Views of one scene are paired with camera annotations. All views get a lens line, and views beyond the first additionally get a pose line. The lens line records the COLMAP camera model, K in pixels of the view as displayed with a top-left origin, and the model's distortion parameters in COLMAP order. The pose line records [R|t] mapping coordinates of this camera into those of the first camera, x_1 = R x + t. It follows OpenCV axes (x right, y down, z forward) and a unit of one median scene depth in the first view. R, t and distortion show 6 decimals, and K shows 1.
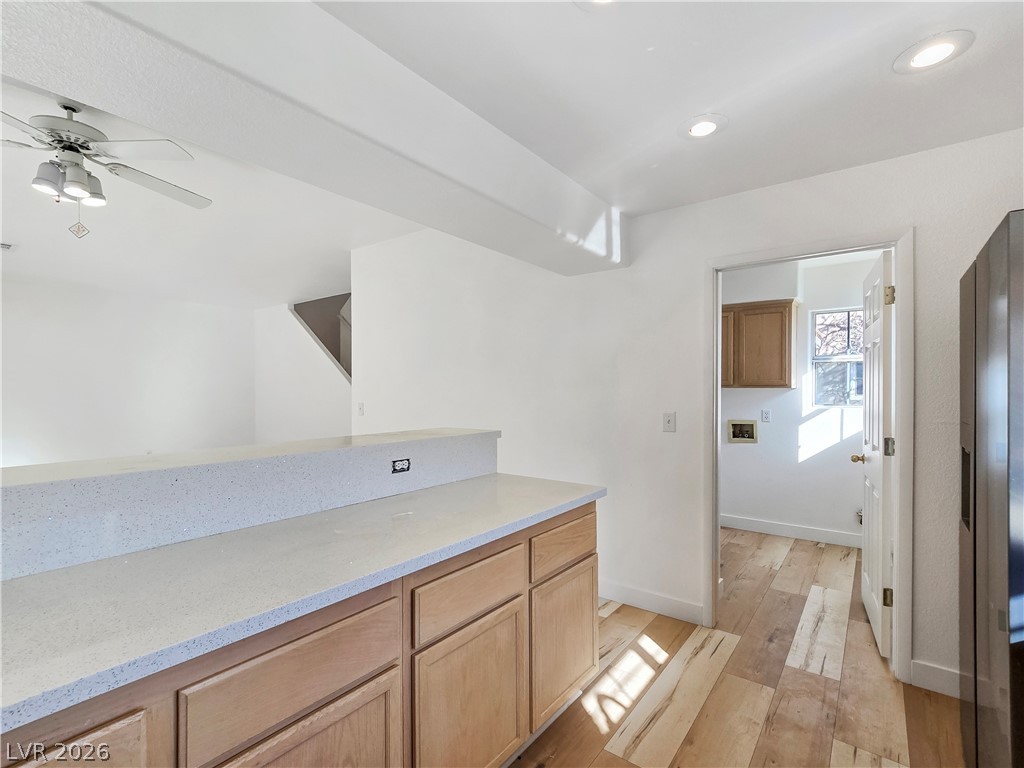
lens RADIAL K [[488.6, 0, 512.3], [0, 488.6, 385.3], [0, 0, 1]] dist [-0.002008, 0.001332]
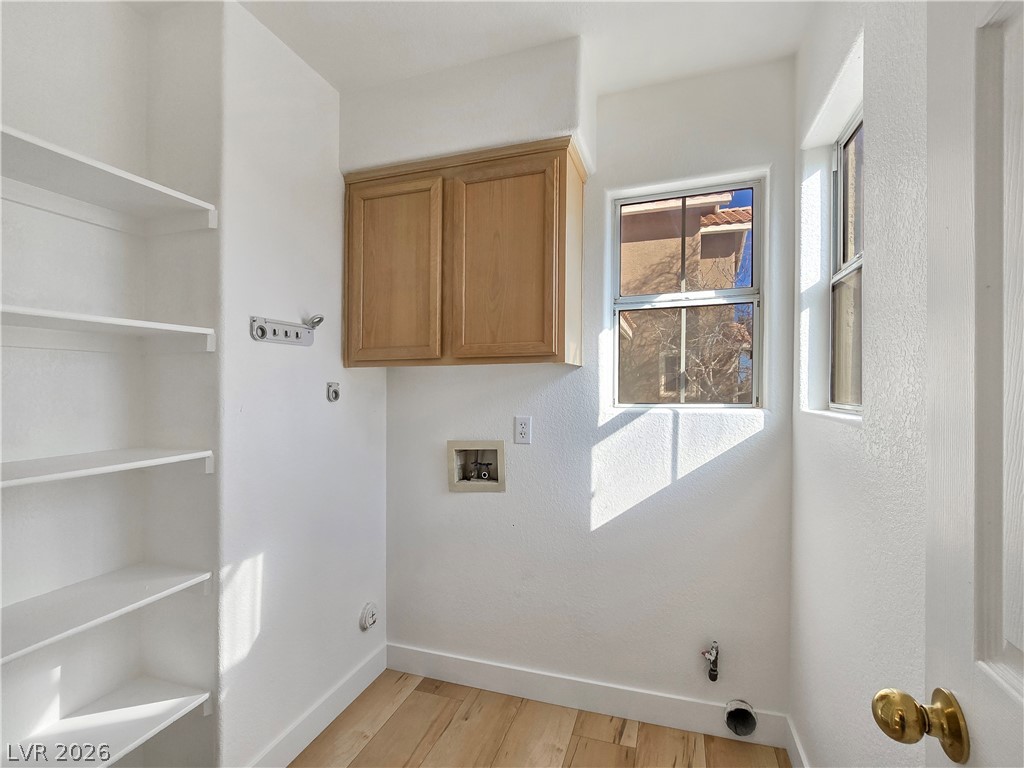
lens RADIAL K [[488.6, 0, 513.6], [0, 488.6, 394.7], [0, 0, 1]] dist [-0.002008, 0.001332]
pose [[0.949807, -0.006027, 0.312778, 0.384575], [0.002143, 0.999916, 0.012762, 0.025336], [-0.312829, -0.011452, 0.949741, 0.599397]]
